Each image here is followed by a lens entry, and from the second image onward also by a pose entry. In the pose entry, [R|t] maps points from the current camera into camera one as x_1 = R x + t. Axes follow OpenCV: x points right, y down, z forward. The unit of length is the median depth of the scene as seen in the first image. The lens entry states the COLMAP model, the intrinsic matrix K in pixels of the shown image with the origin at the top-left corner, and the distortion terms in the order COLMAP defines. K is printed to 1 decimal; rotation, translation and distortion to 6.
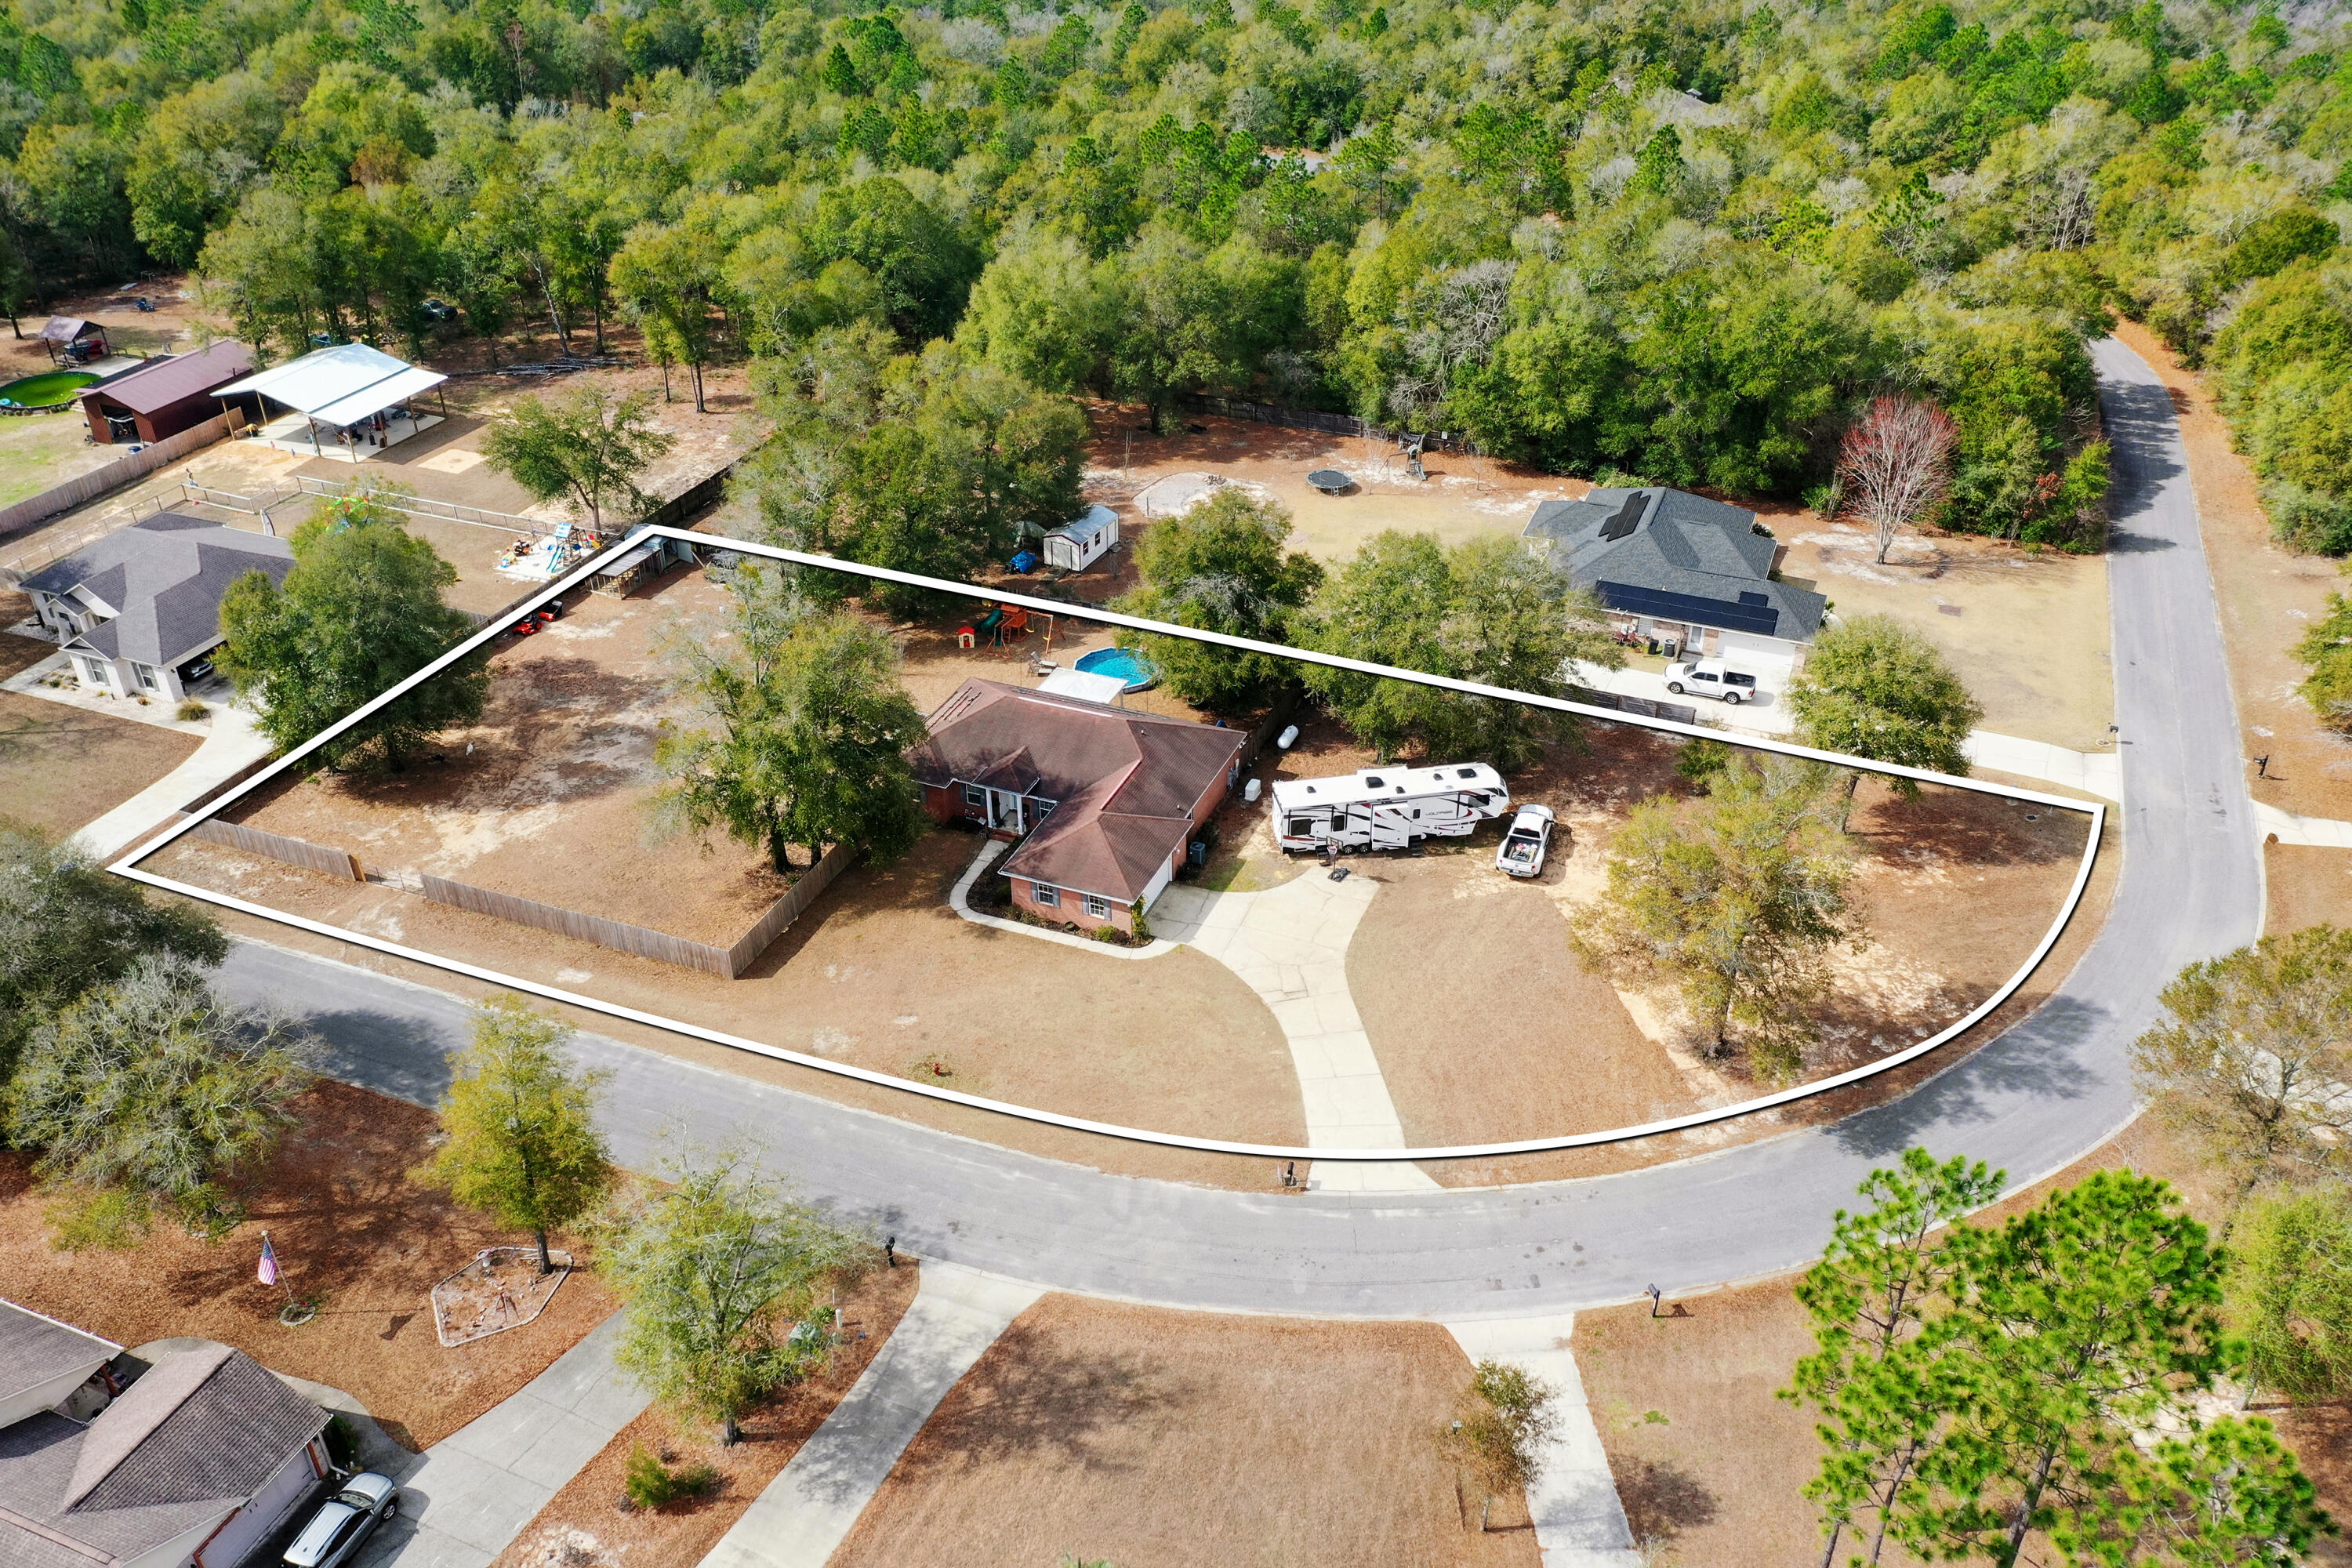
lens RADIAL K [[1859.4, 0, 1181.0], [0, 1859.4, 784.5], [0, 0, 1]] dist [0.008438, 0.002623]
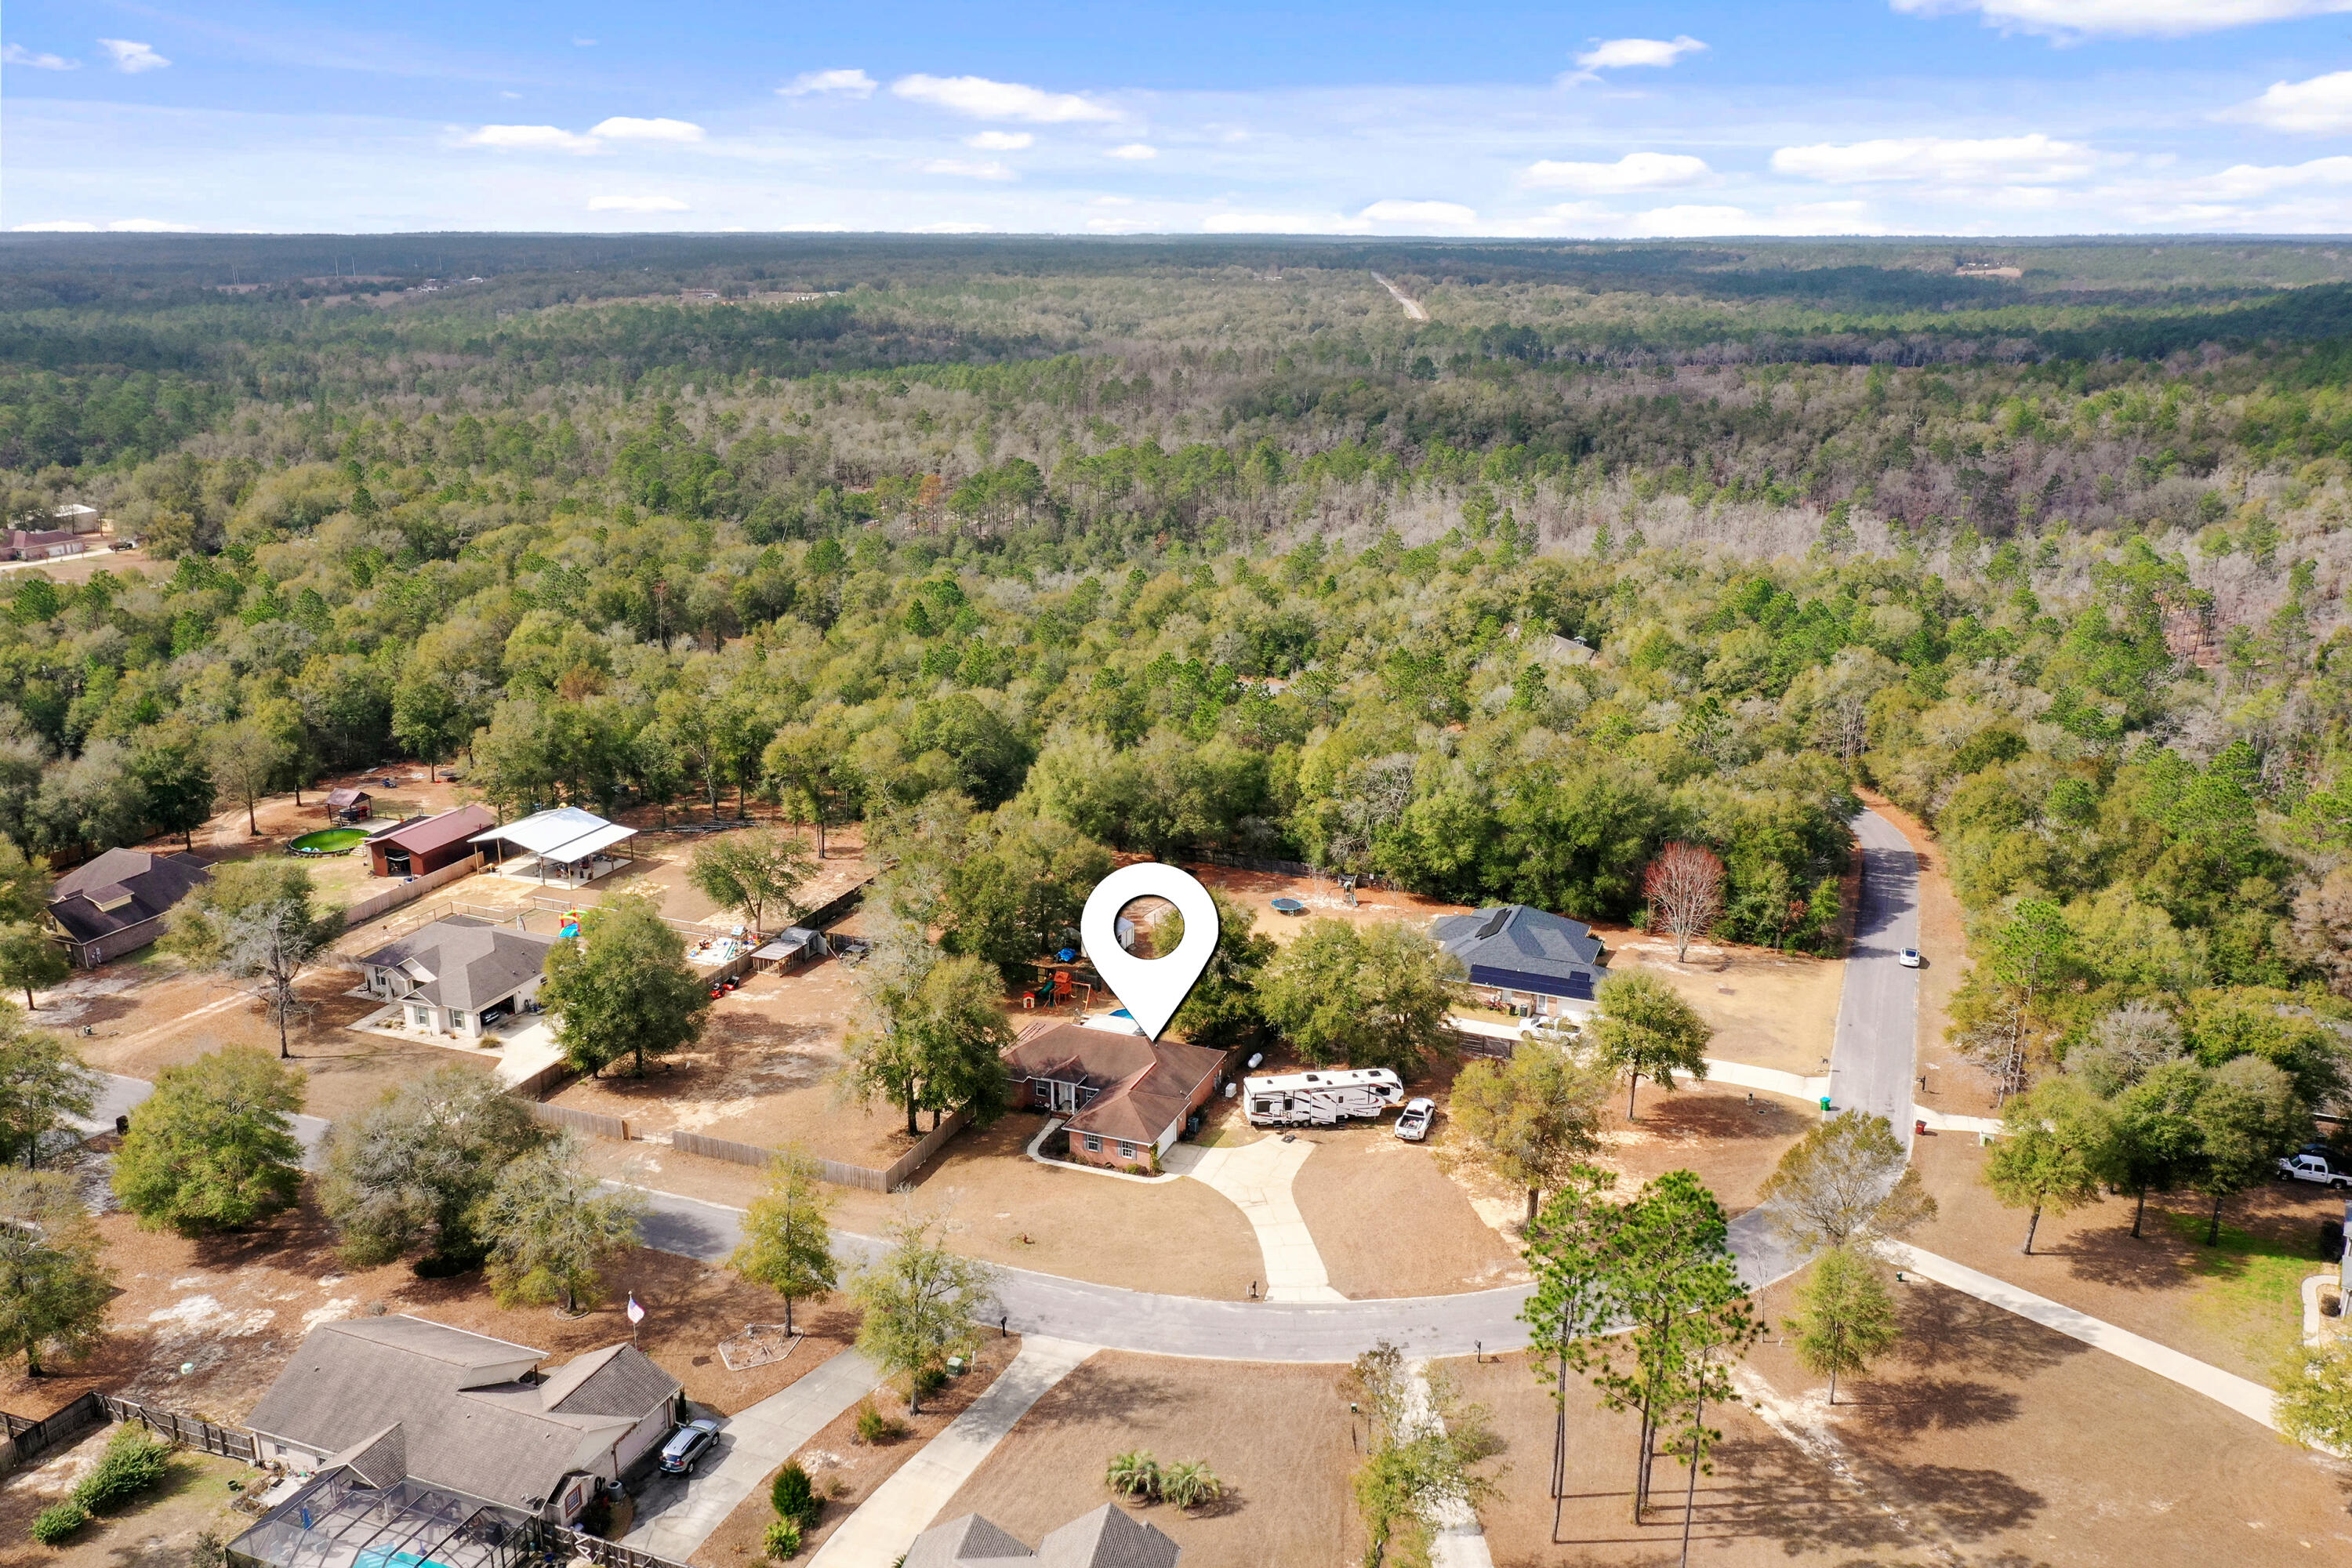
lens RADIAL K [[1859.4, 0, 1179.5], [0, 1859.4, 785.6], [0, 0, 1]] dist [0.008438, 0.002623]
pose [[0.999930, 0.008142, 0.008621, -0.012914], [-0.005525, 0.963170, -0.268837, 0.131717], [-0.010493, 0.268771, 0.963147, -0.376130]]
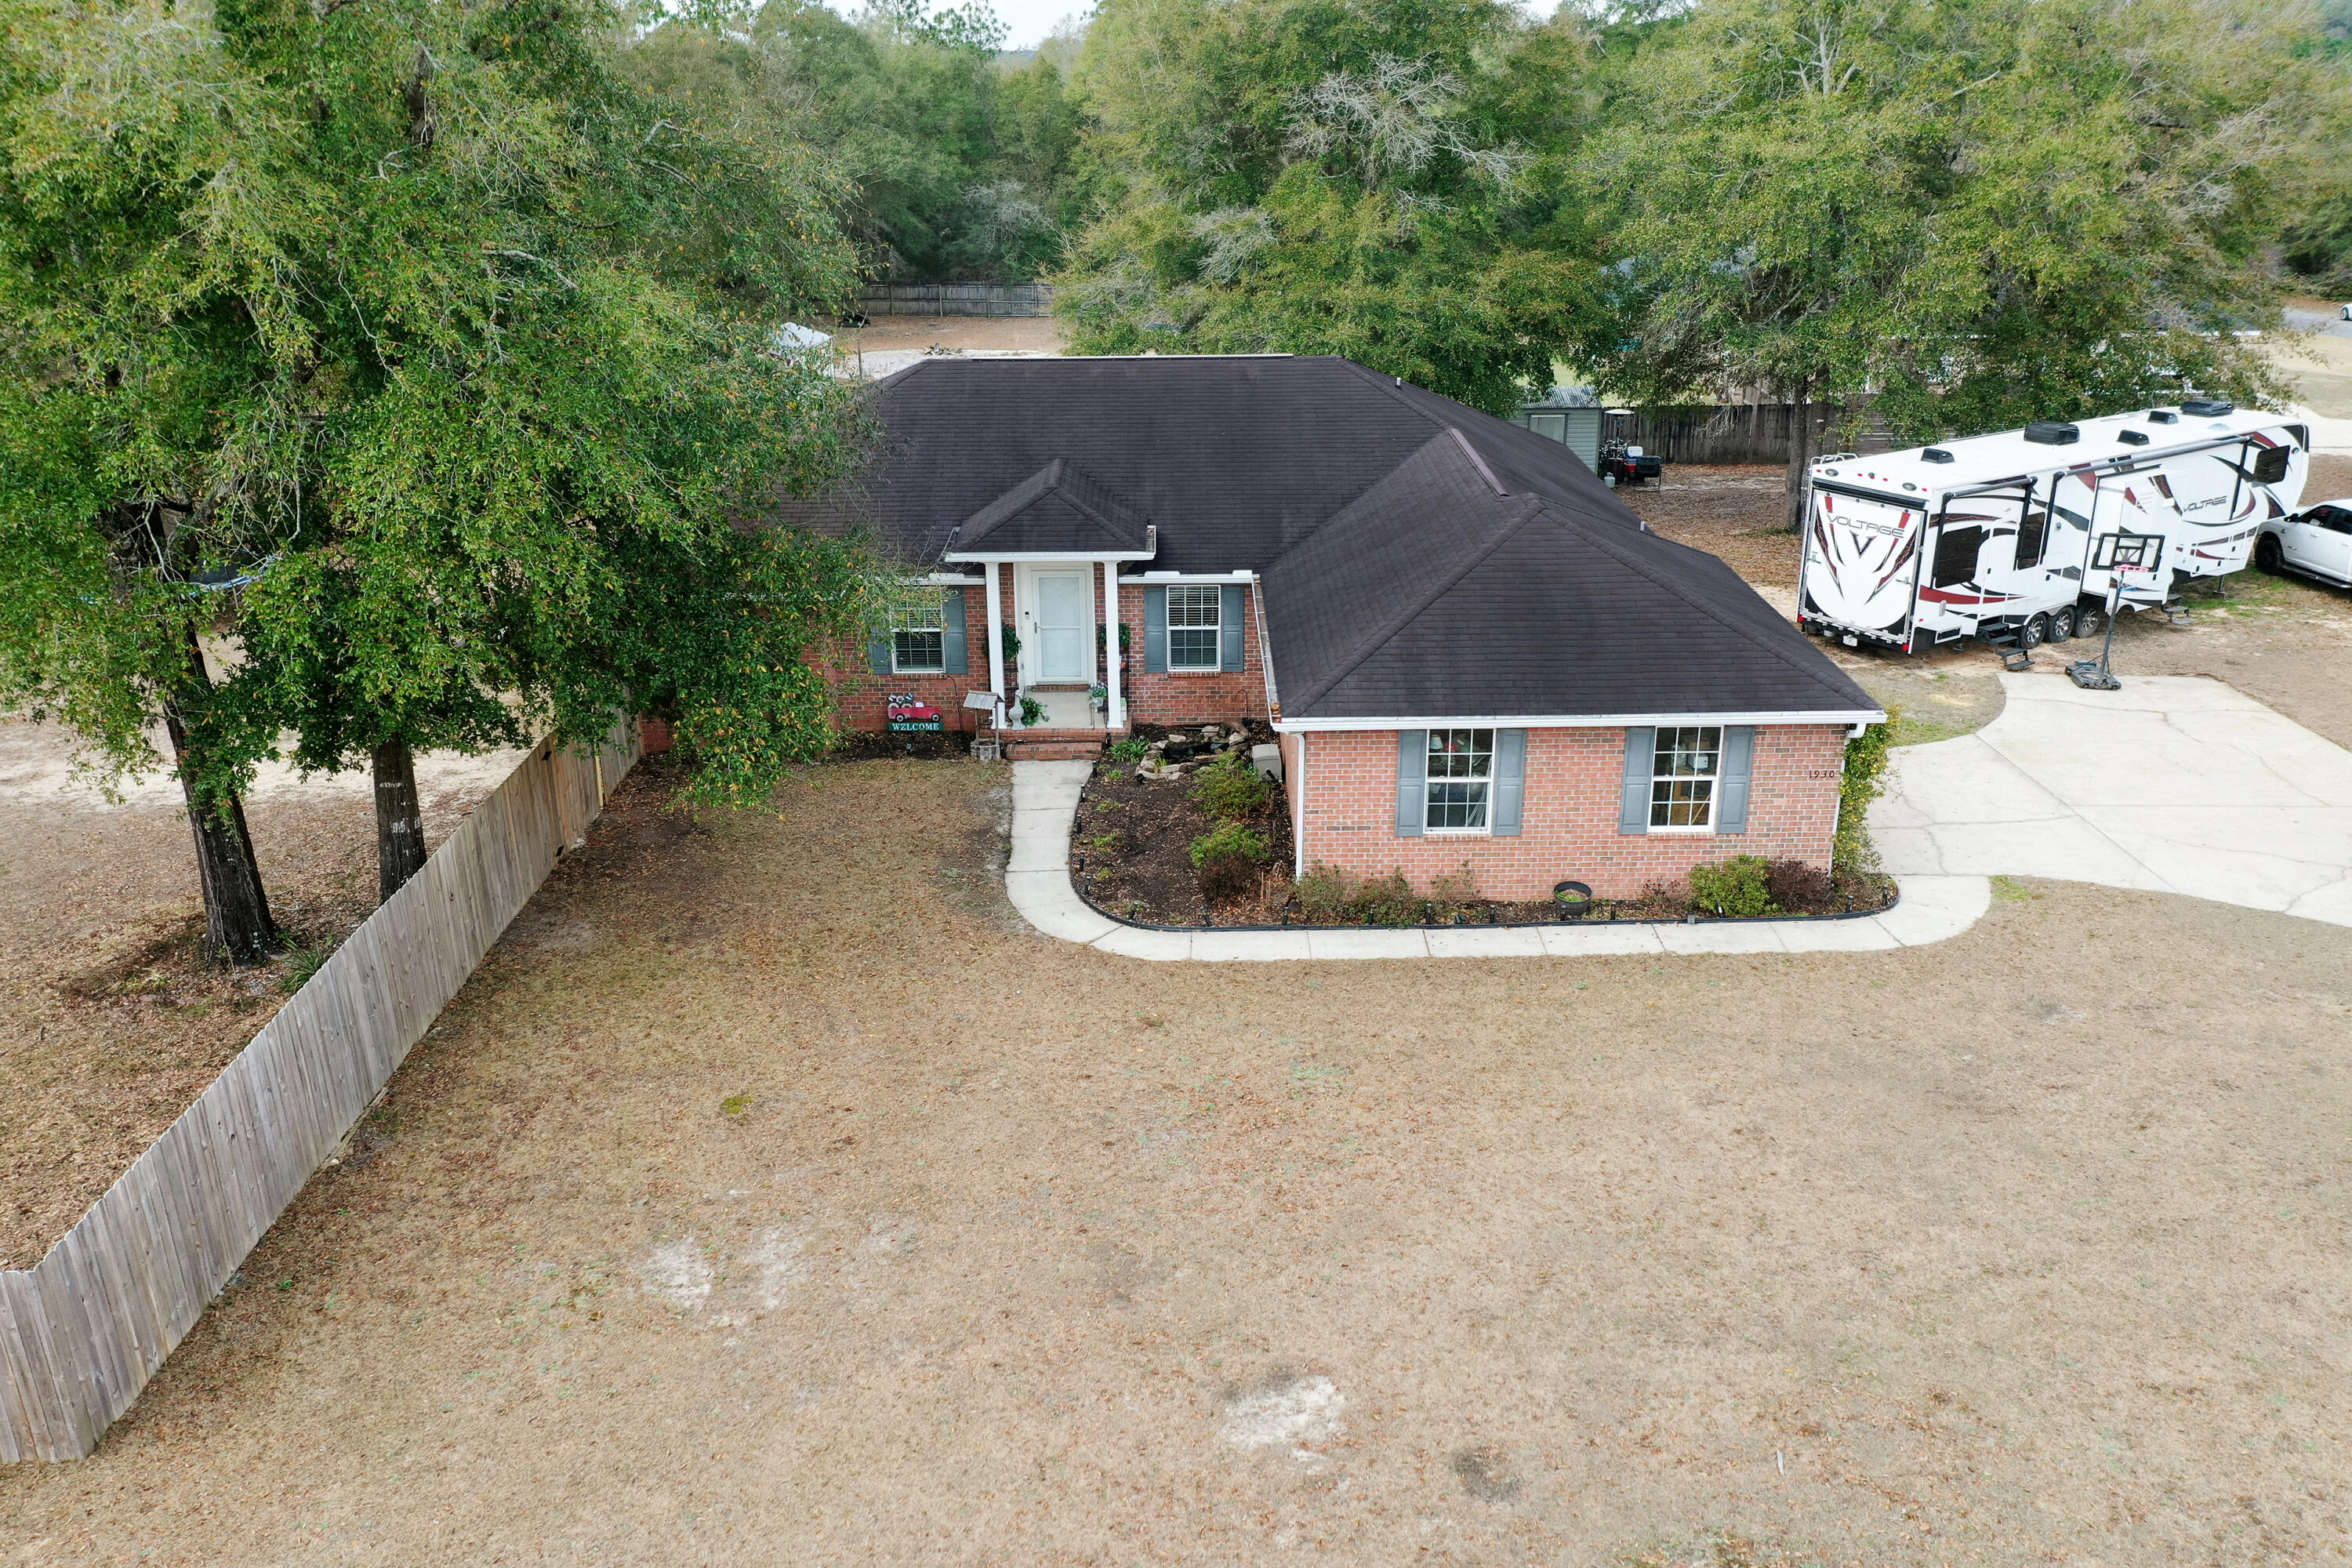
lens RADIAL K [[1859.4, 0, 1165.8], [0, 1859.4, 782.7], [0, 0, 1]] dist [0.008438, 0.002623]
pose [[0.926555, -0.137677, 0.350058, -0.140120], [0.204224, 0.965632, -0.160772, 0.064538], [-0.315892, 0.220455, 0.922828, 0.559295]]
